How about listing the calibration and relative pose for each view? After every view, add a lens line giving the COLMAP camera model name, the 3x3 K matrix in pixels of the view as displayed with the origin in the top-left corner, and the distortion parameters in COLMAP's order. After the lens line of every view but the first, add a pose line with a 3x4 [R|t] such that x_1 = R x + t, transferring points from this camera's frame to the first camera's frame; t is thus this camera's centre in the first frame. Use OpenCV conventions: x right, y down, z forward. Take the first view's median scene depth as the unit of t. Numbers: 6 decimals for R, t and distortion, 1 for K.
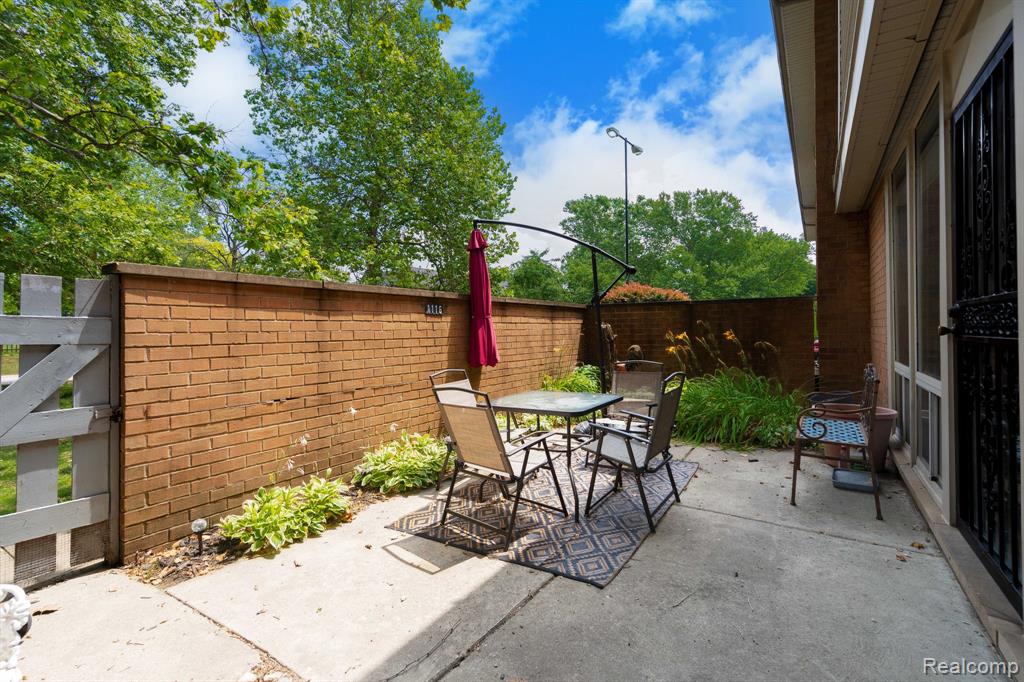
lens RADIAL K [[463.2, 0, 514.4], [0, 463.2, 329.2], [0, 0, 1]] dist [0.013342, 0.000090]
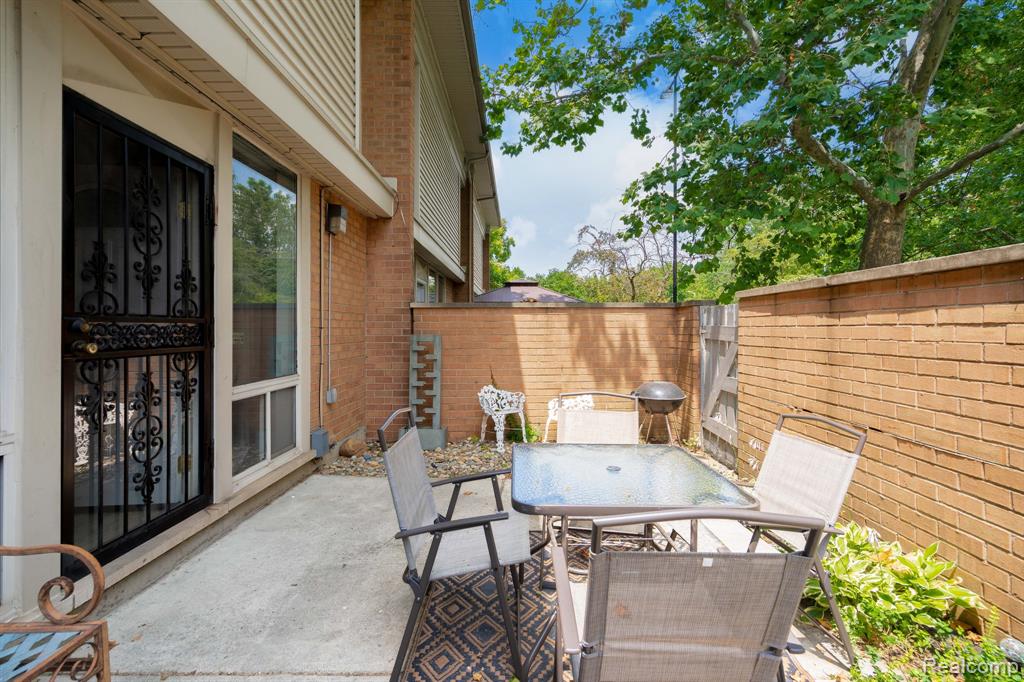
lens RADIAL K [[463.2, 0, 514.4], [0, 463.2, 329.2], [0, 0, 1]] dist [0.013342, 0.000090]
pose [[-0.845009, 0.005727, -0.534721, 0.416746], [0.003670, 0.999981, 0.004910, -0.015553], [0.534740, 0.002187, -0.845014, 1.228426]]
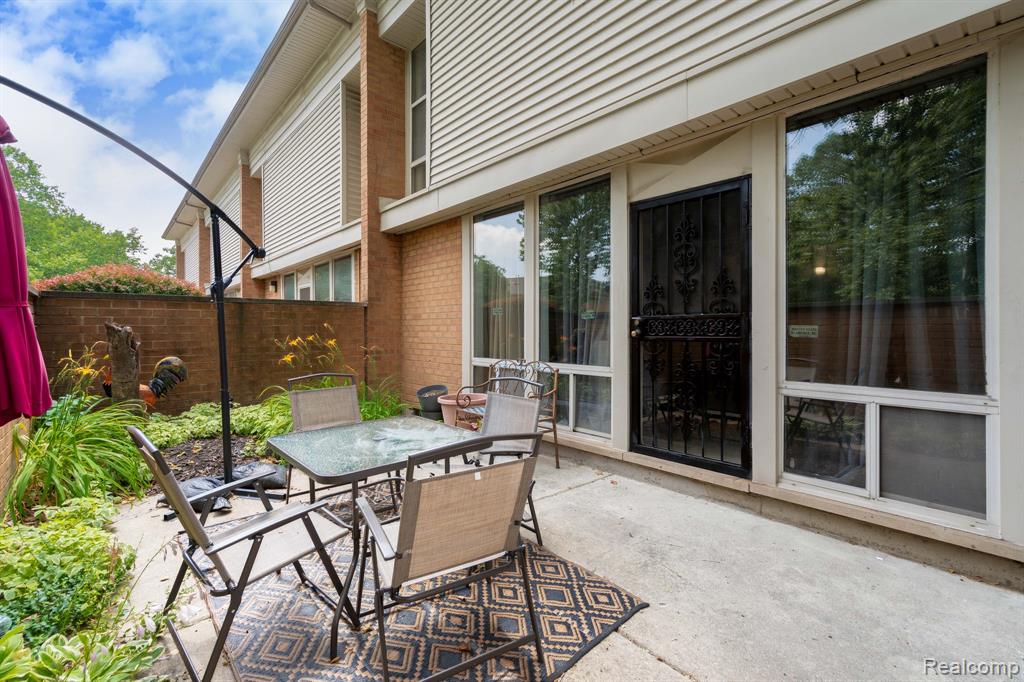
lens RADIAL K [[463.2, 0, 514.4], [0, 463.2, 329.2], [0, 0, 1]] dist [0.013342, 0.000090]
pose [[0.276196, 0.009732, 0.961052, -0.442167], [0.002643, 0.999937, -0.010885, 0.003758], [-0.961098, 0.005546, 0.276153, 0.550584]]
